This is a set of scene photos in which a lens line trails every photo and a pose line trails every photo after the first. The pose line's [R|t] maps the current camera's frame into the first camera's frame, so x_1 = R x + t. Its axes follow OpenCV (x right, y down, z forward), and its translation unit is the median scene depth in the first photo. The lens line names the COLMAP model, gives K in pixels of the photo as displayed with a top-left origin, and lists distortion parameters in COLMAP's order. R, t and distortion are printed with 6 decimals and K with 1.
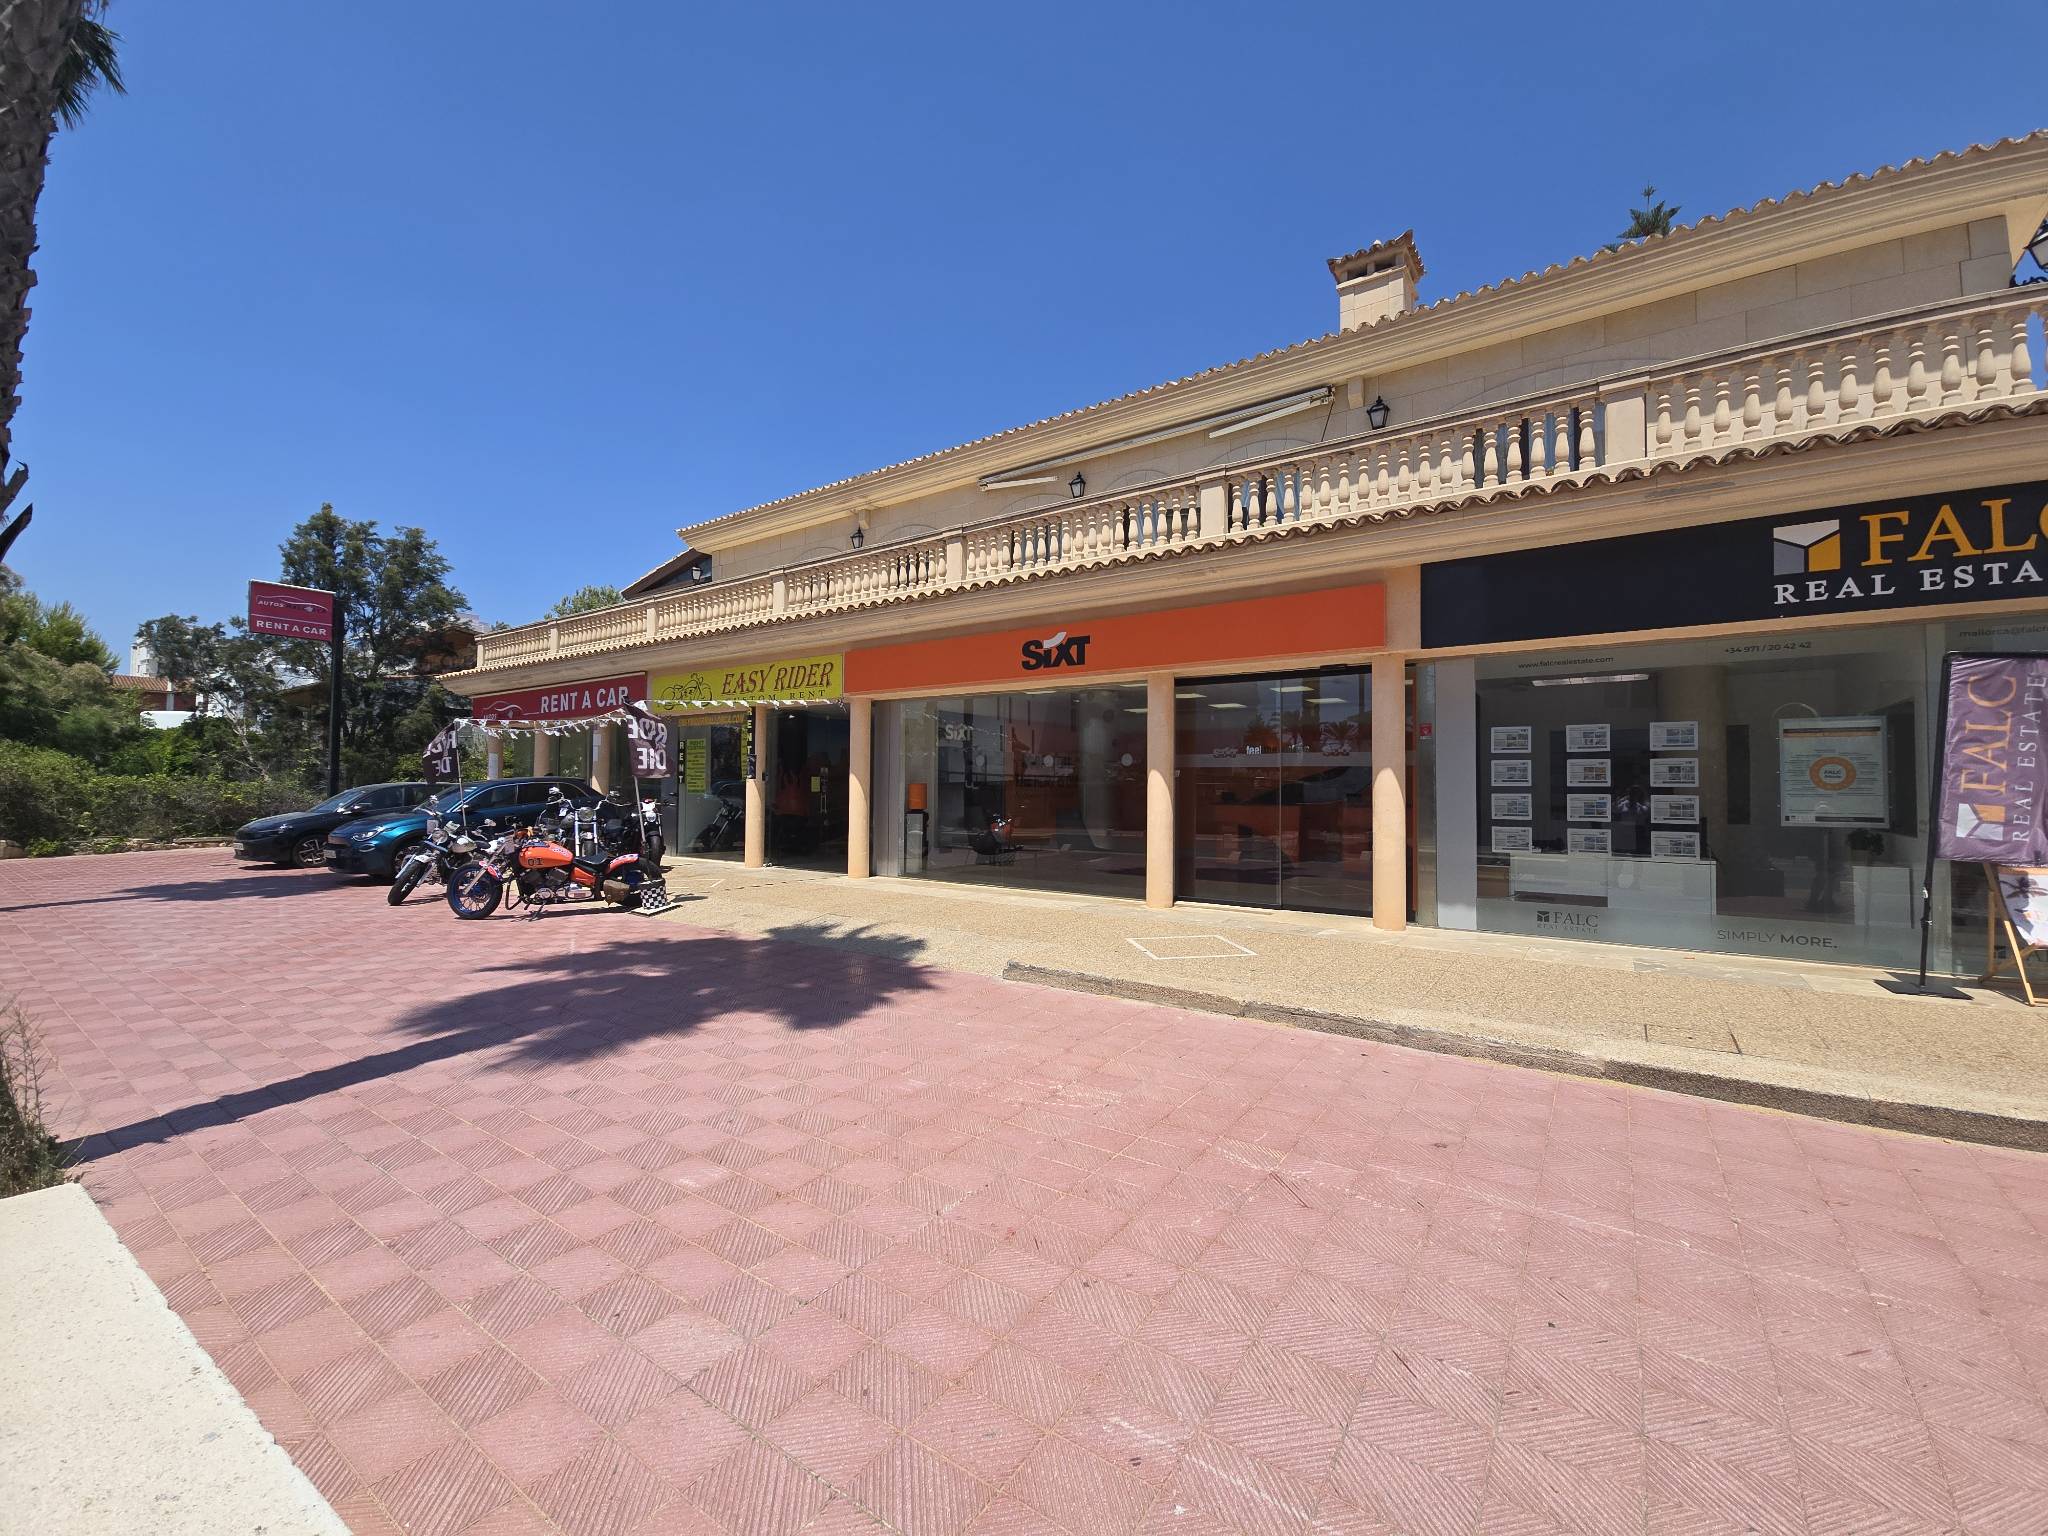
lens RADIAL K [[834.8, 0, 1043.2], [0, 834.8, 772.9], [0, 0, 1]] dist [-0.006985, -0.000134]
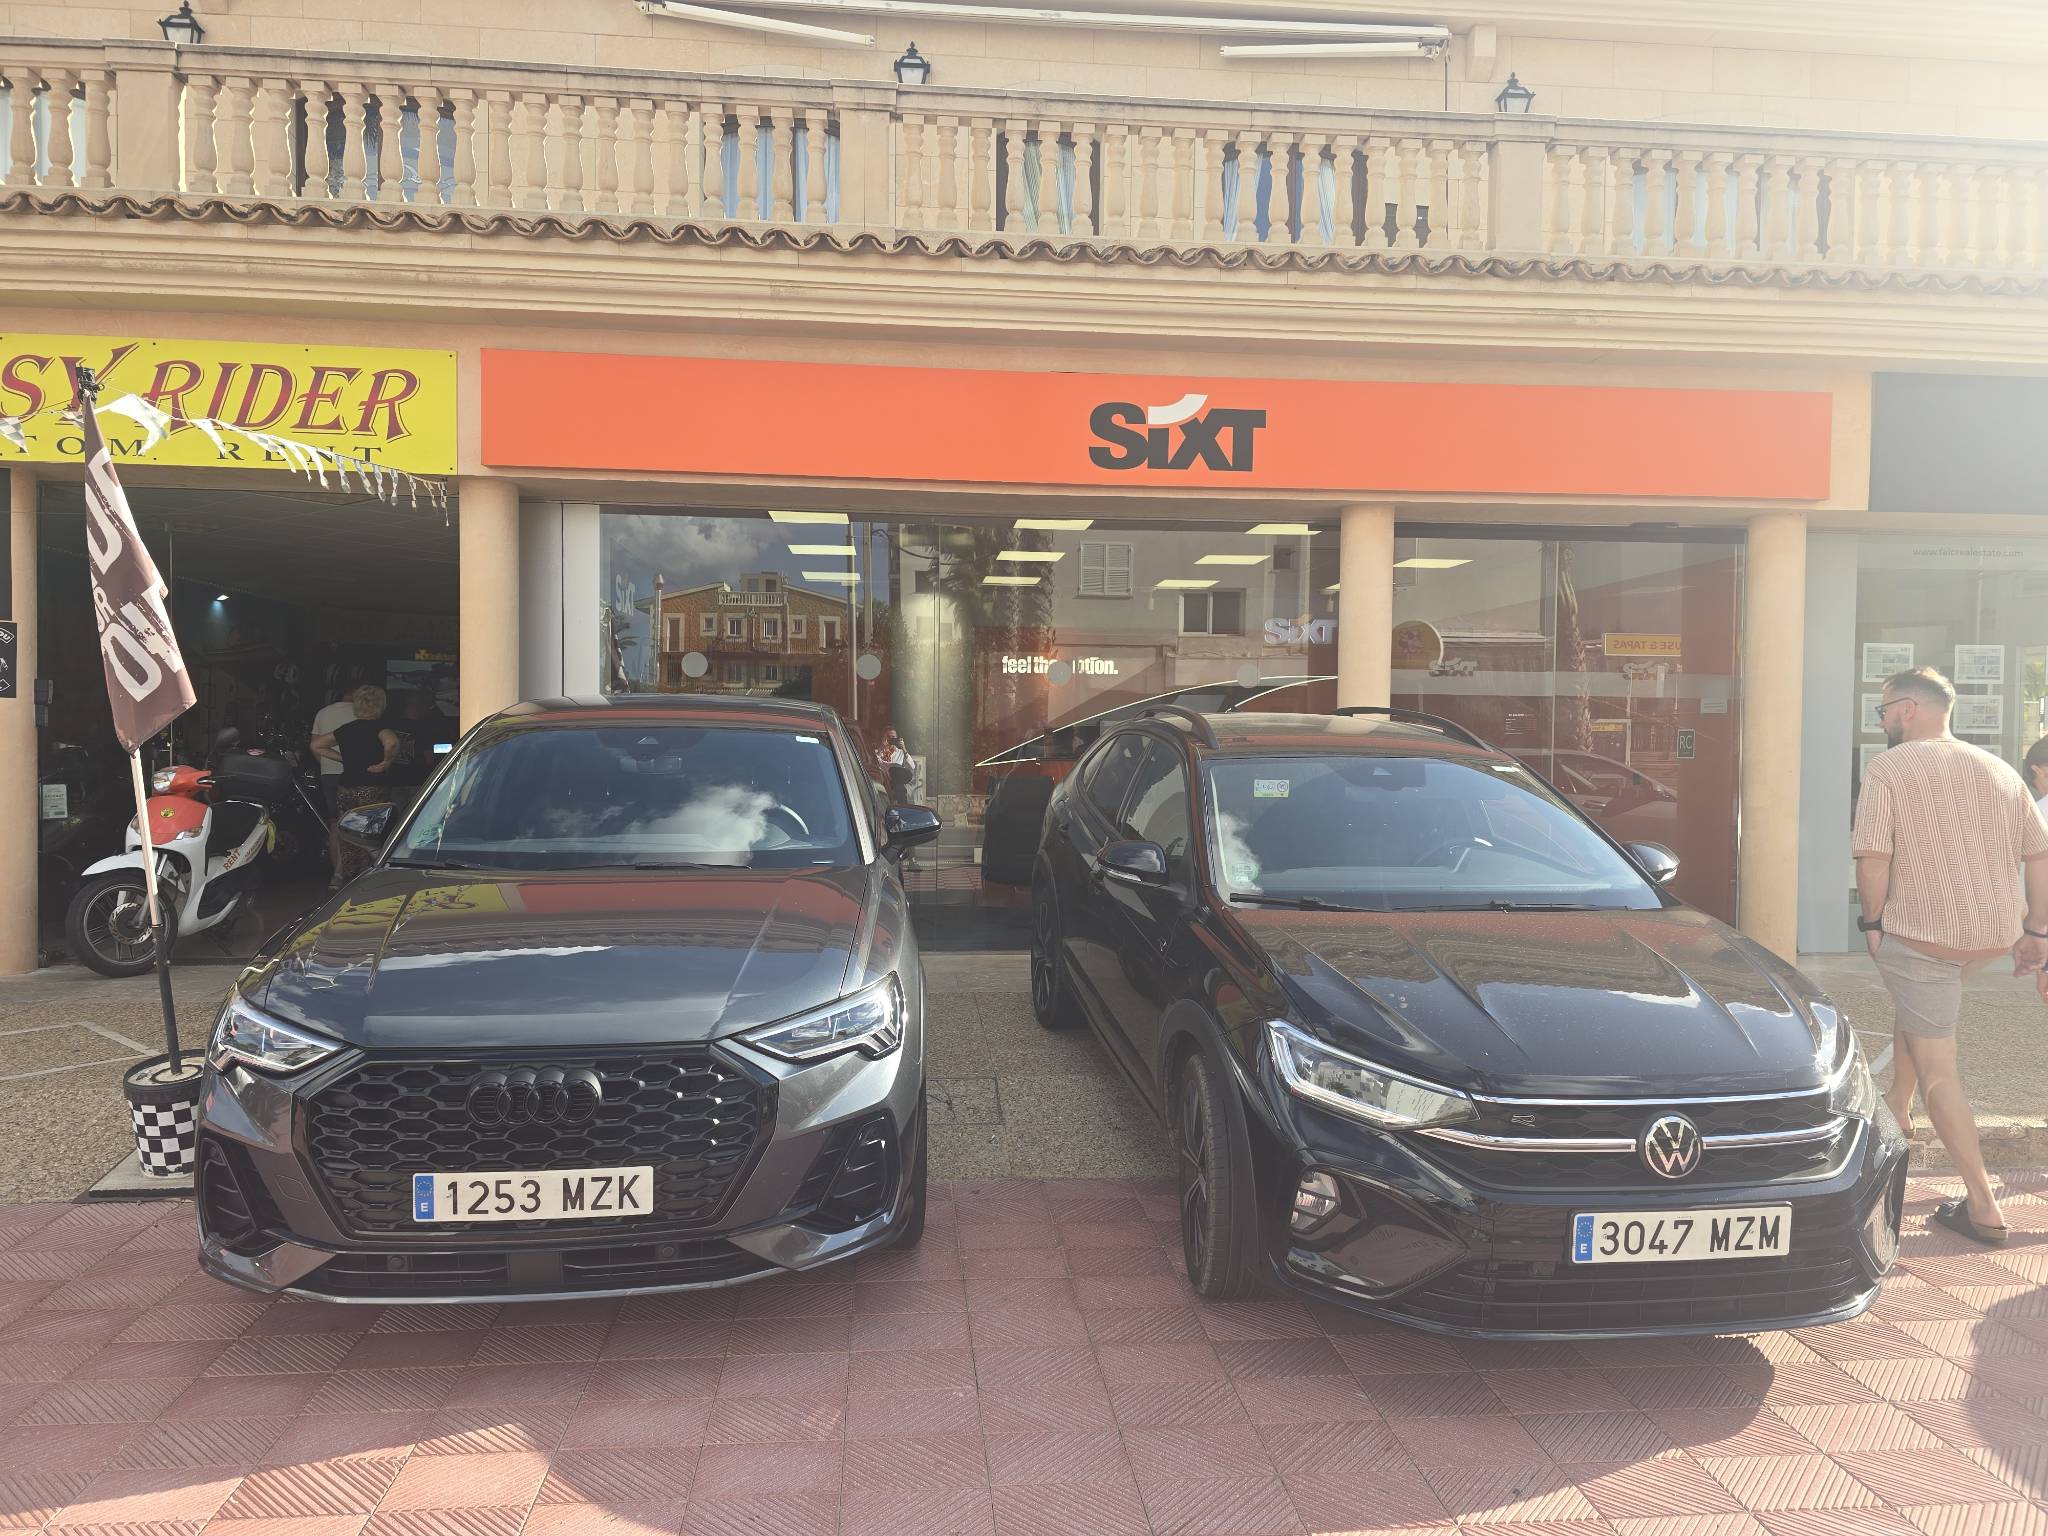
lens RADIAL K [[1373.8, 0, 1016.4], [0, 1373.8, 778.2], [0, 0, 1]] dist [0.061699, -0.056978]
pose [[0.765138, -0.019026, 0.643585, -0.563252], [-0.017185, 0.998604, 0.049952, 0.007025], [-0.643637, -0.049281, 0.763743, 0.484333]]
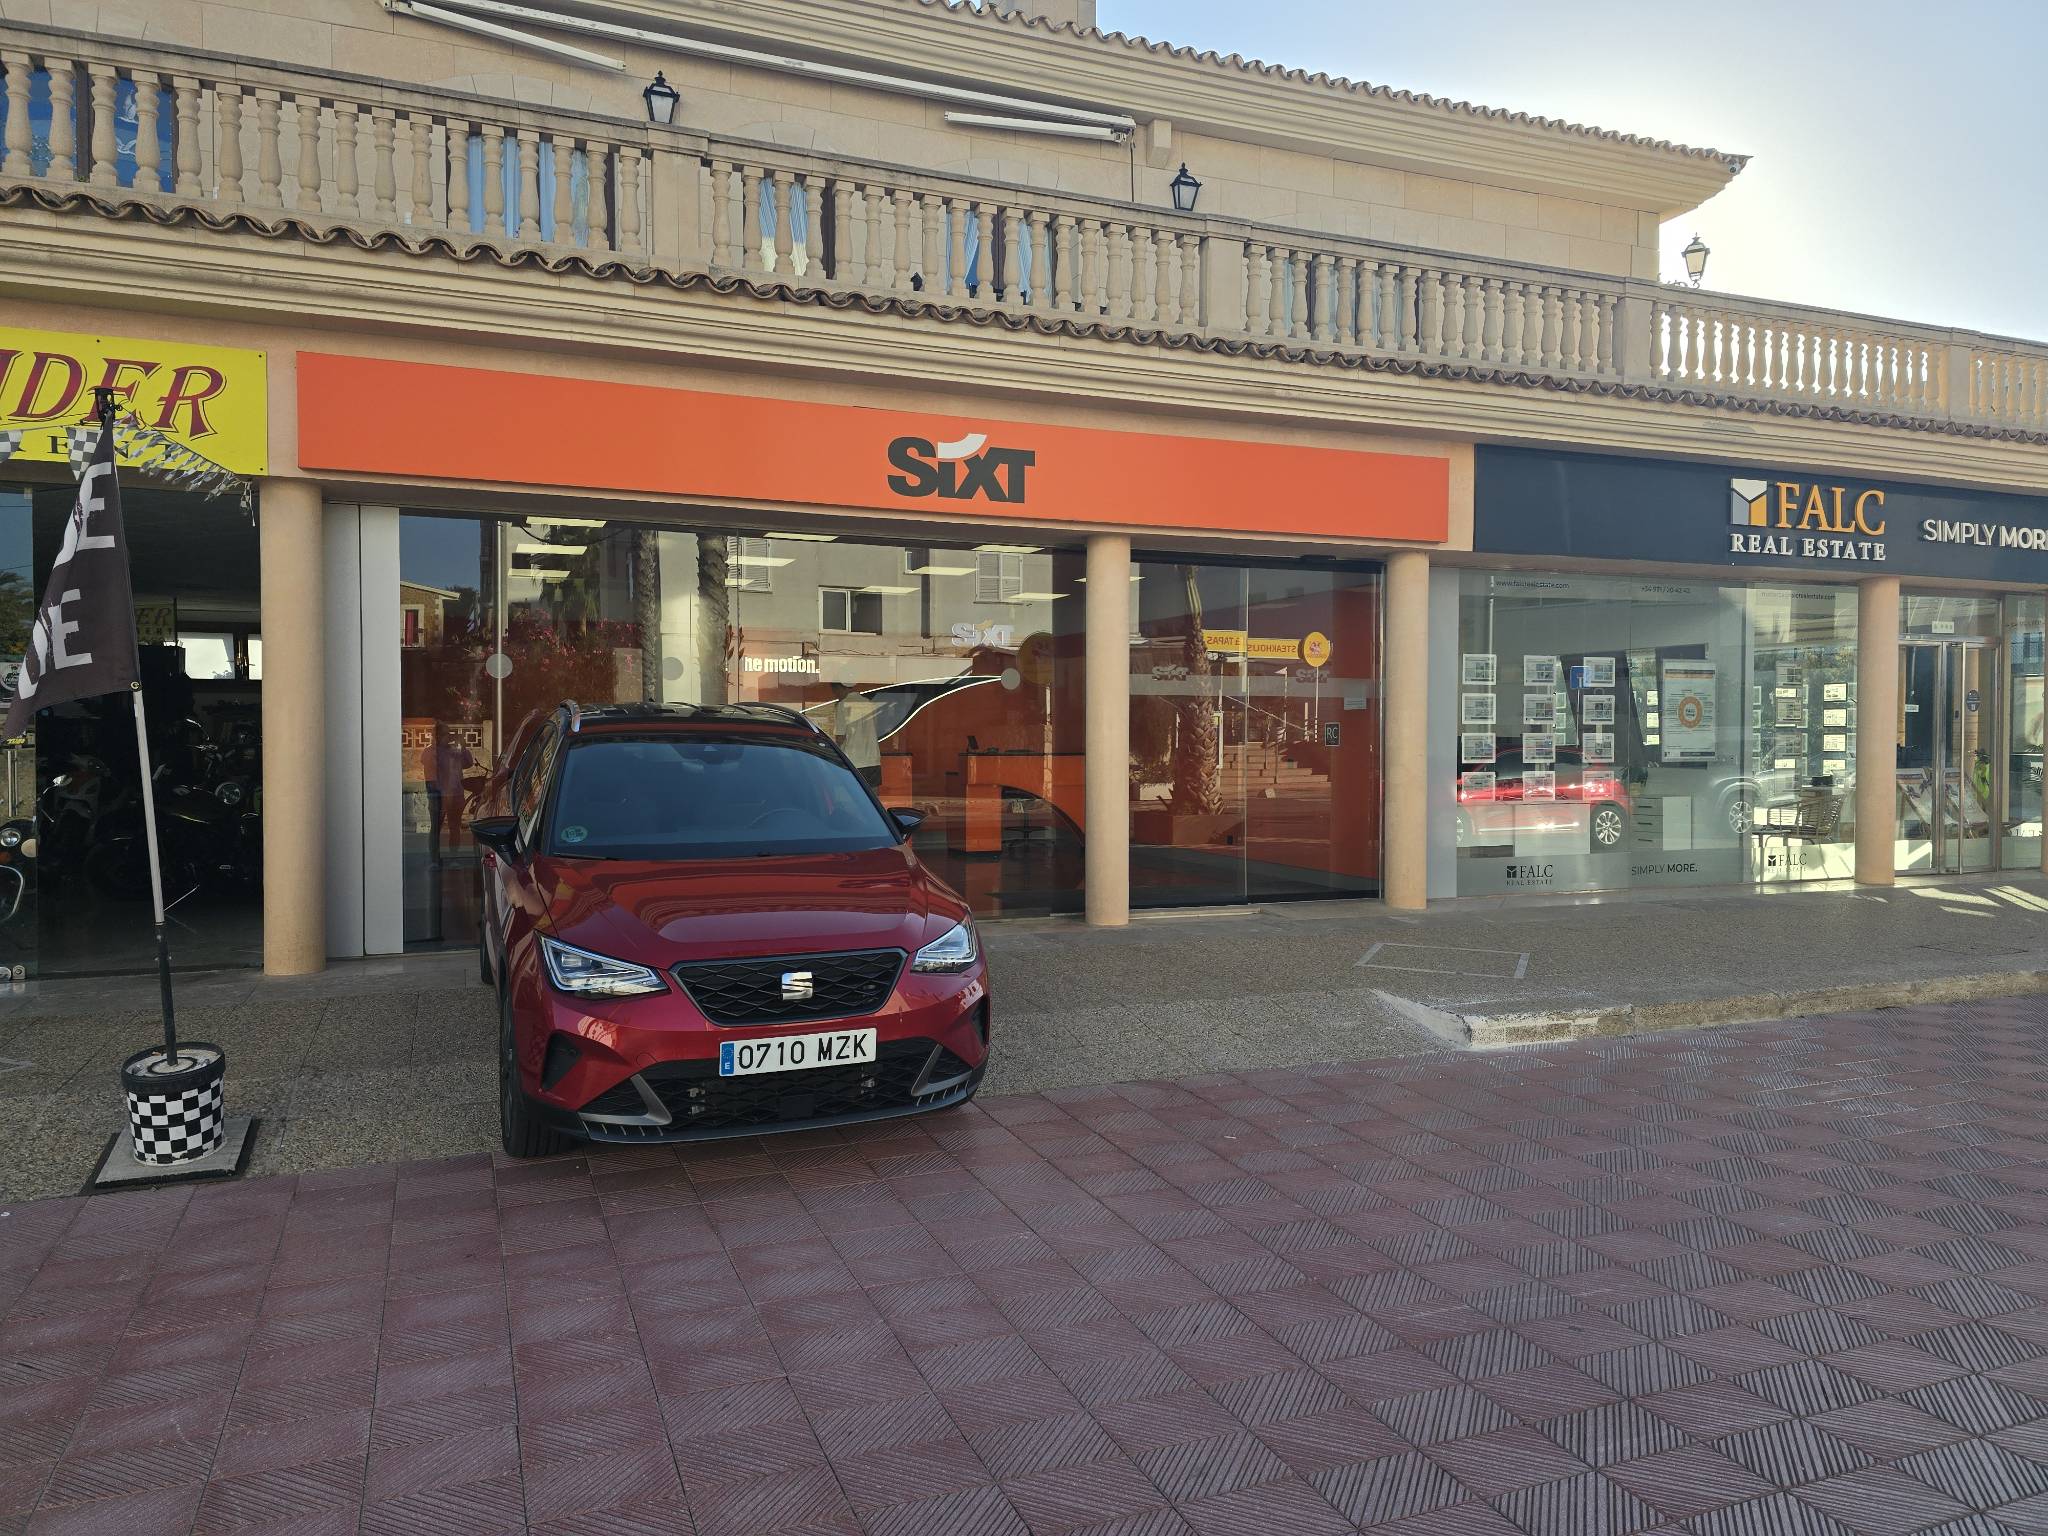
lens RADIAL K [[1373.8, 0, 1004.4], [0, 1373.8, 775.4], [0, 0, 1]] dist [0.061699, -0.056978]
pose [[0.549731, -0.032483, 0.834710, -0.723186], [-0.013483, 0.998768, 0.047747, 0.005949], [-0.835233, -0.037502, 0.548616, 0.512578]]
